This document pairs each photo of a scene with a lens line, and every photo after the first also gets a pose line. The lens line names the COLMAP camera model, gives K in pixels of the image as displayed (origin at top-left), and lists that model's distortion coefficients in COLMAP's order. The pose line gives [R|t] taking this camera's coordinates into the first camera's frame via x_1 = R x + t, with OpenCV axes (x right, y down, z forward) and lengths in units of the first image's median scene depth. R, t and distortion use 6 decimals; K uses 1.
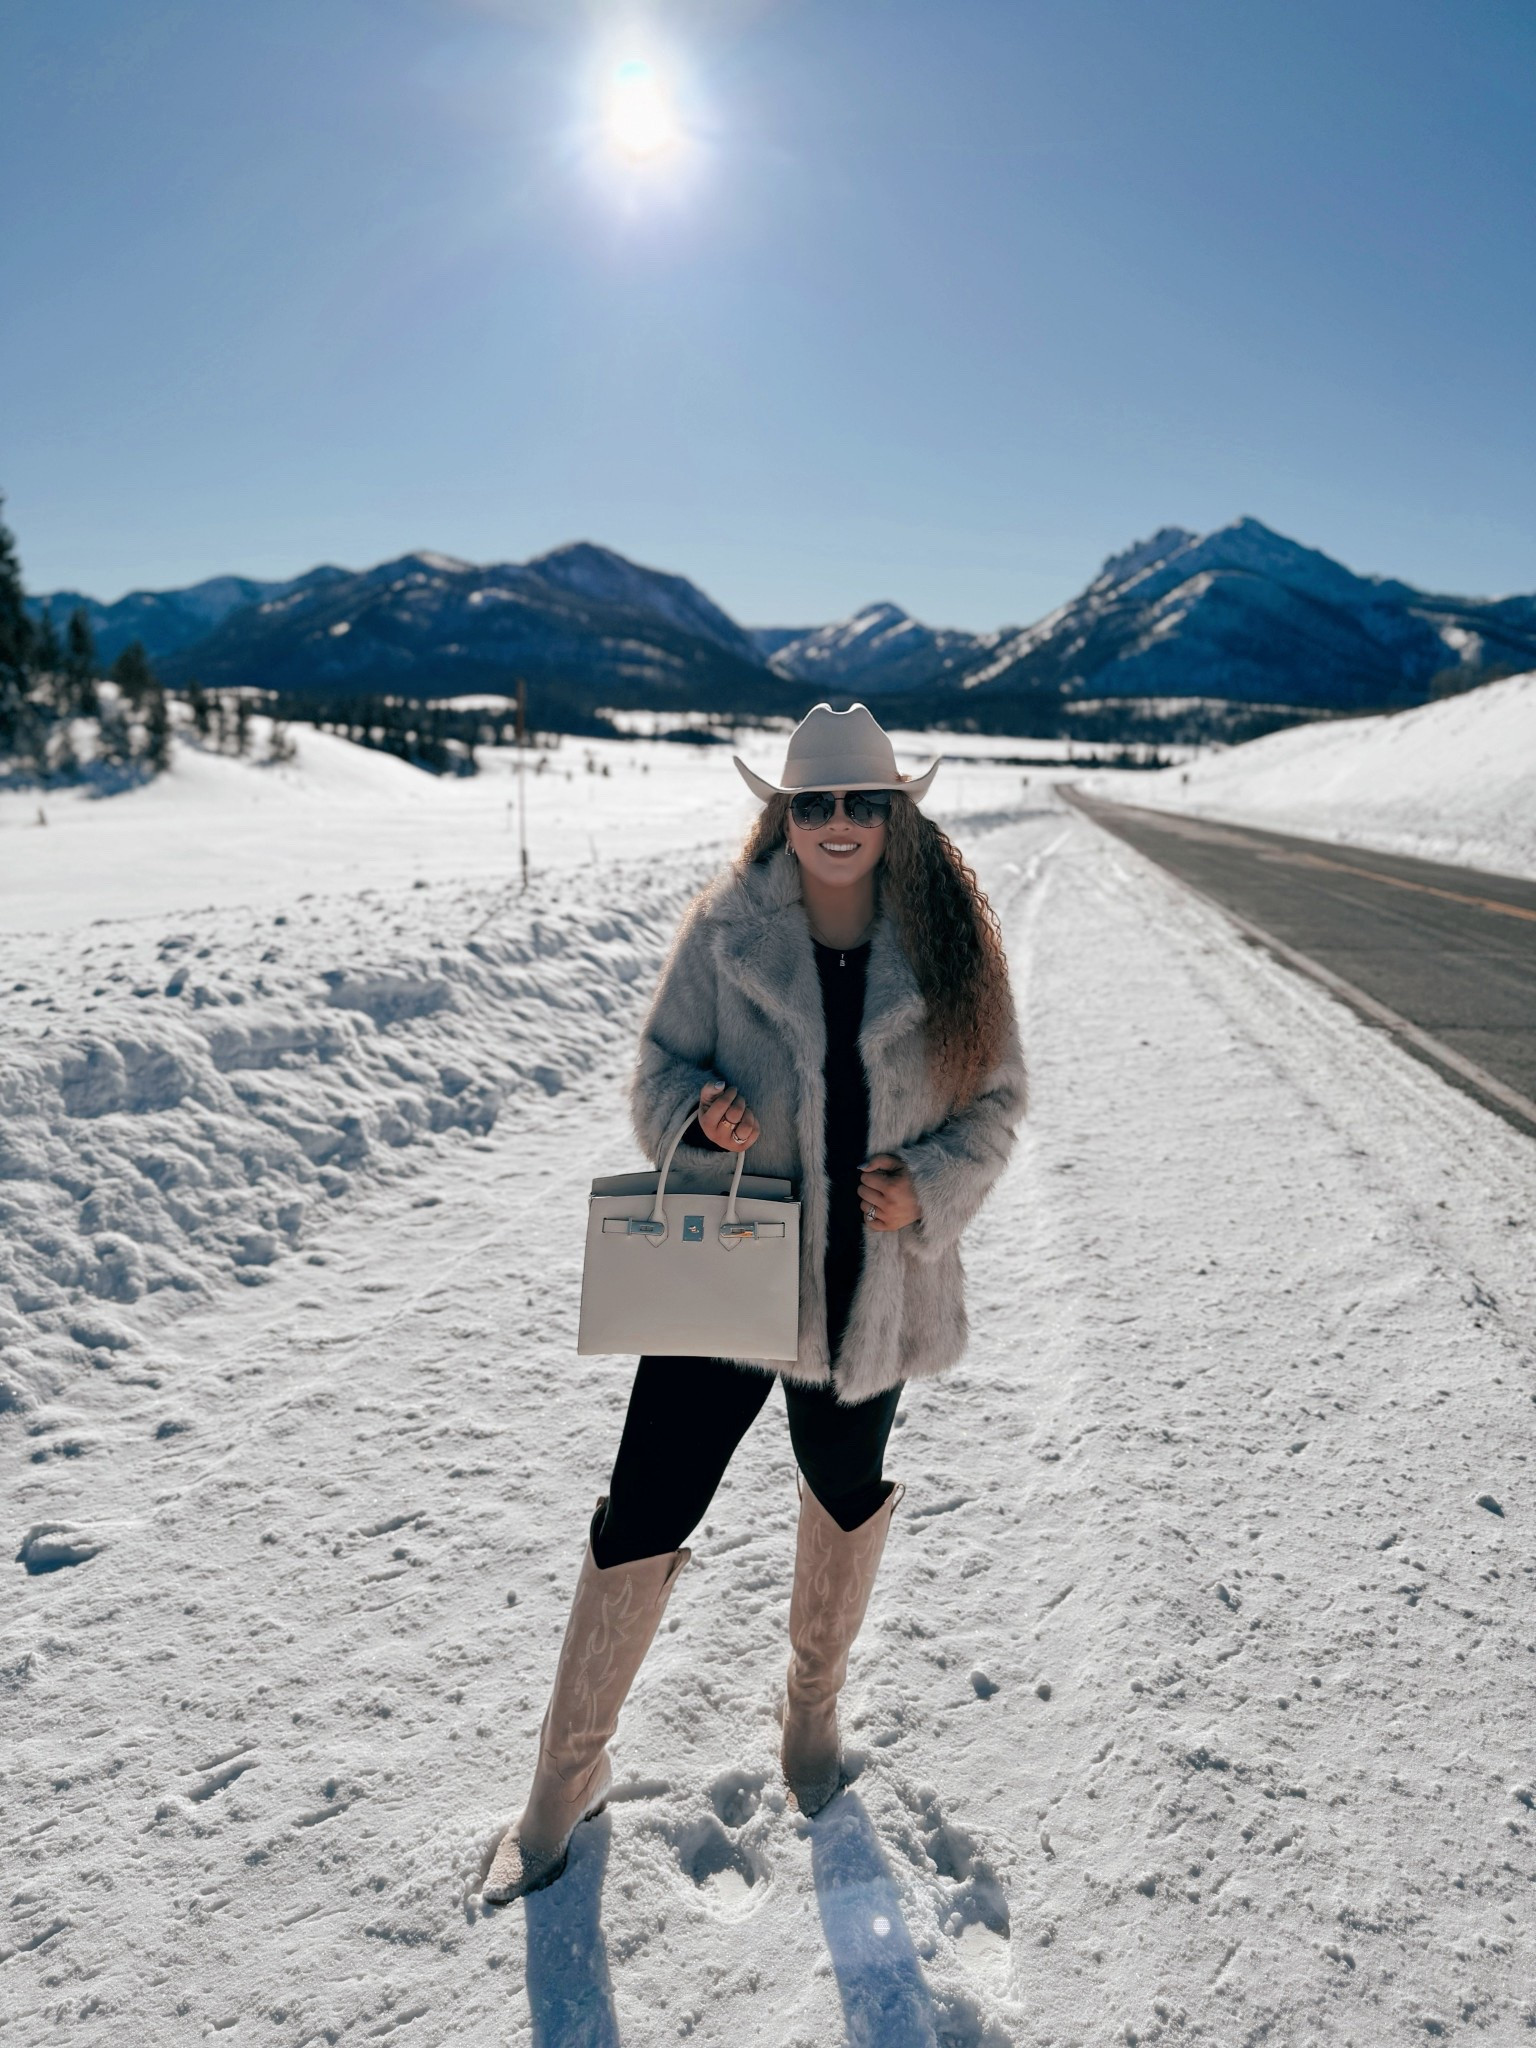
lens RADIAL K [[1508.6, 0, 768.0], [0, 1508.6, 1024.0], [0, 0, 1]] dist [0.150651, -0.336474]
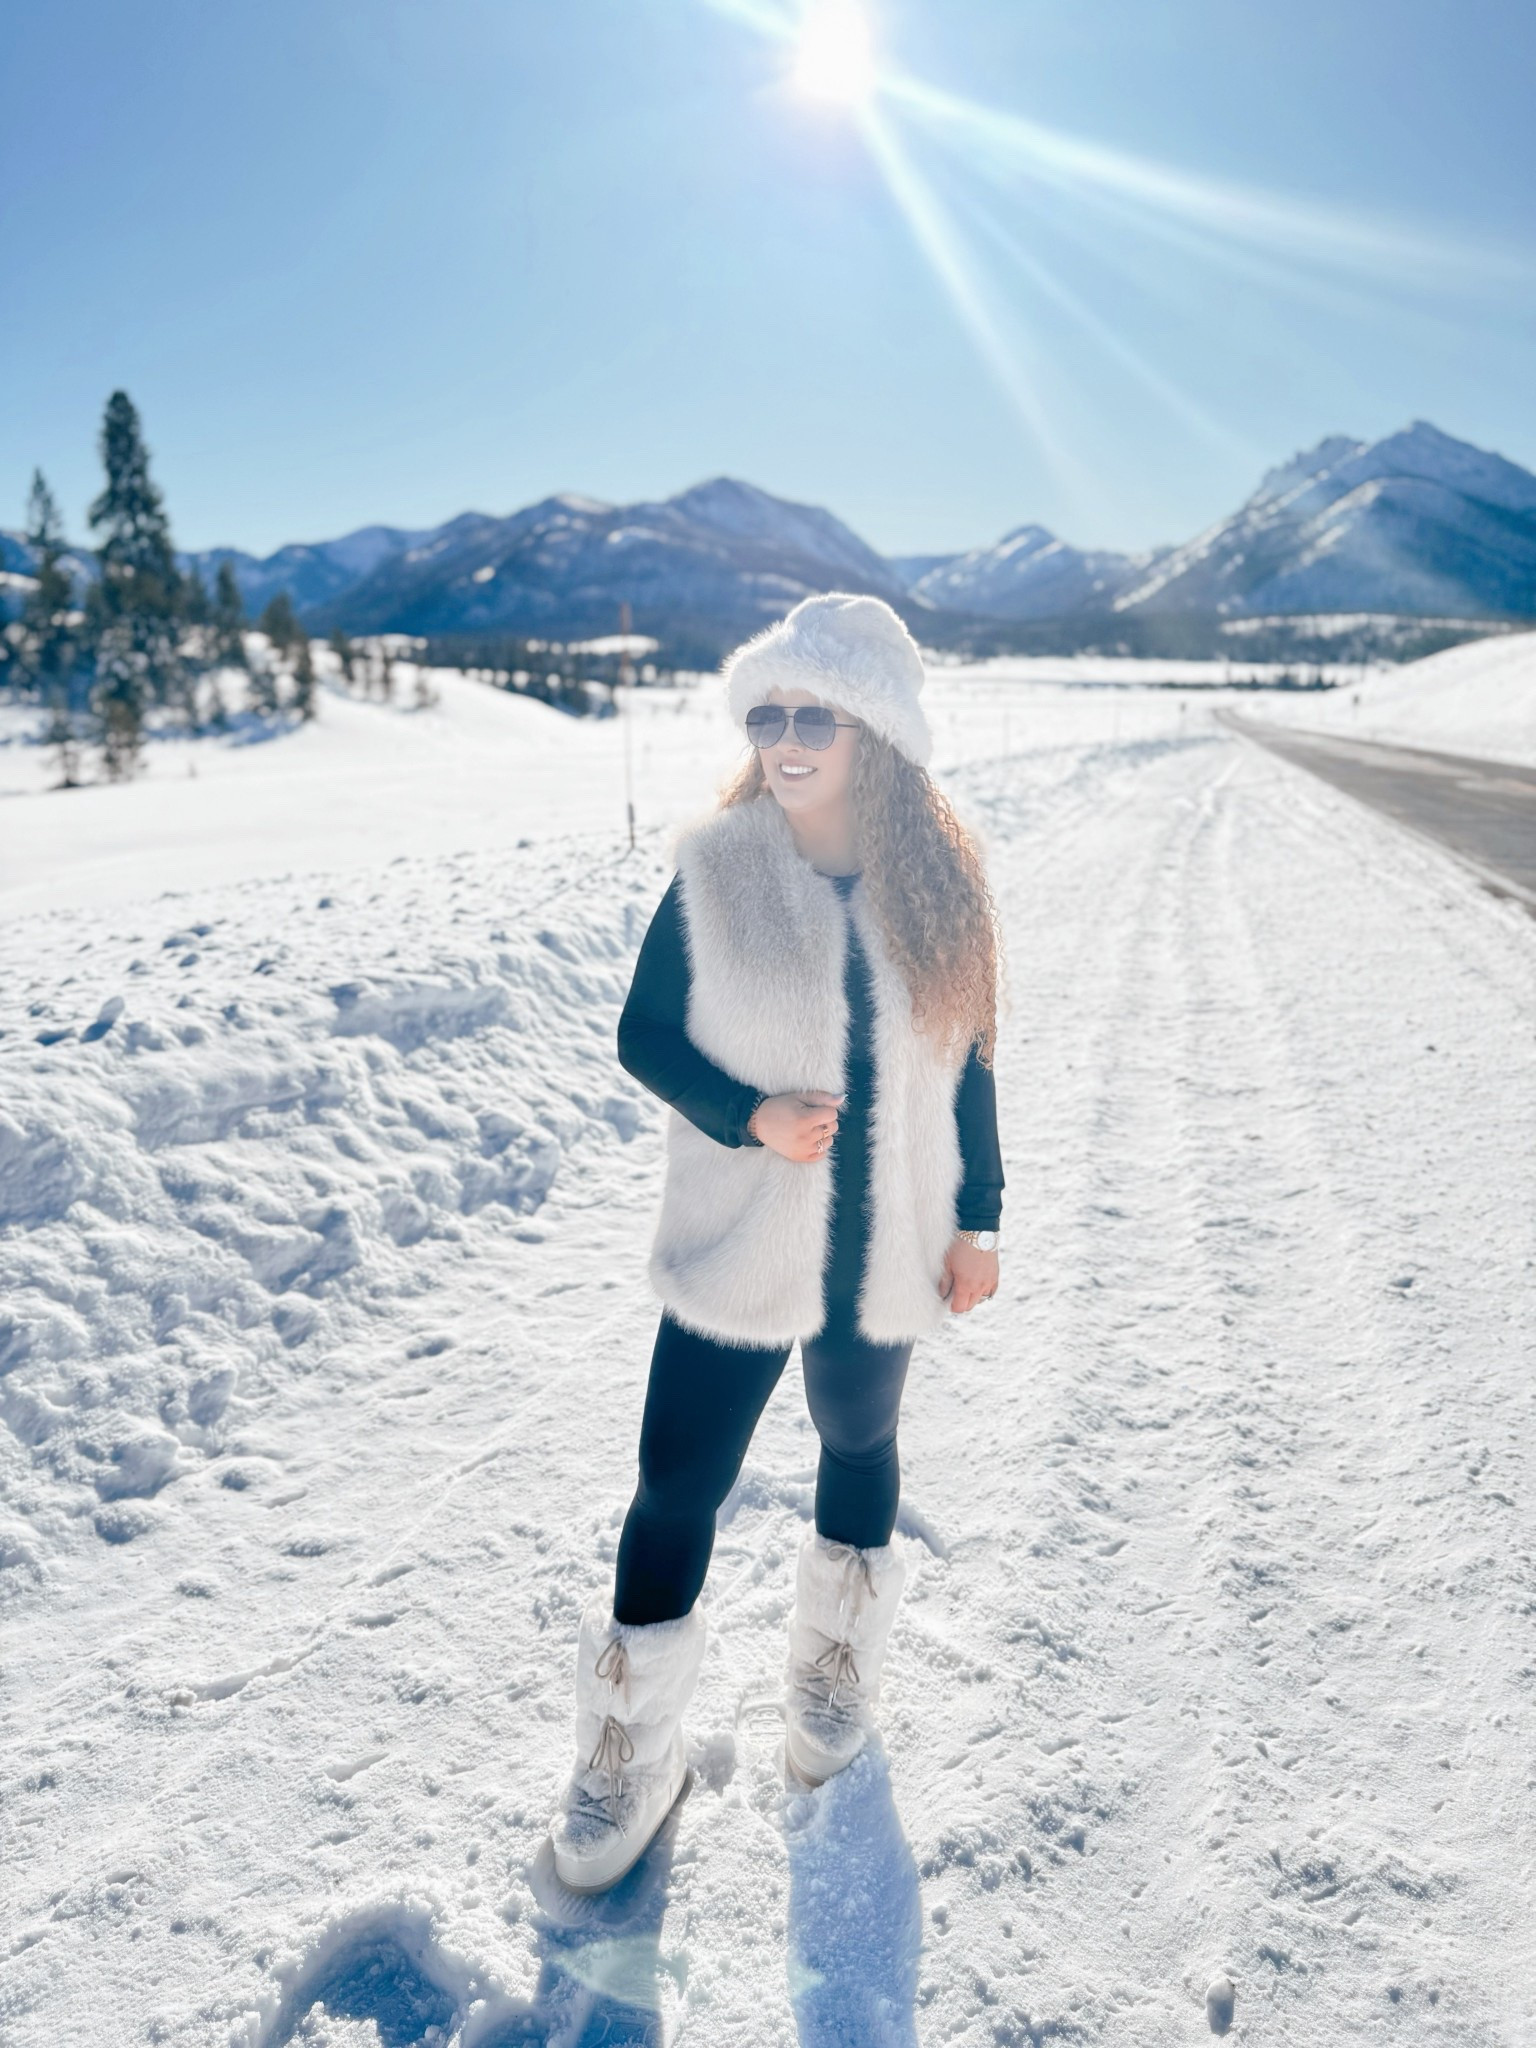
lens RADIAL K [[1508.5, 0, 768.0], [0, 1508.5, 1024.0], [0, 0, 1]] dist [0.037849, -0.041233]
pose [[0.995443, -0.006758, -0.095119, -0.006699], [0.010797, 0.999059, 0.042015, -0.050824], [0.094746, -0.042851, 0.994579, 0.315018]]
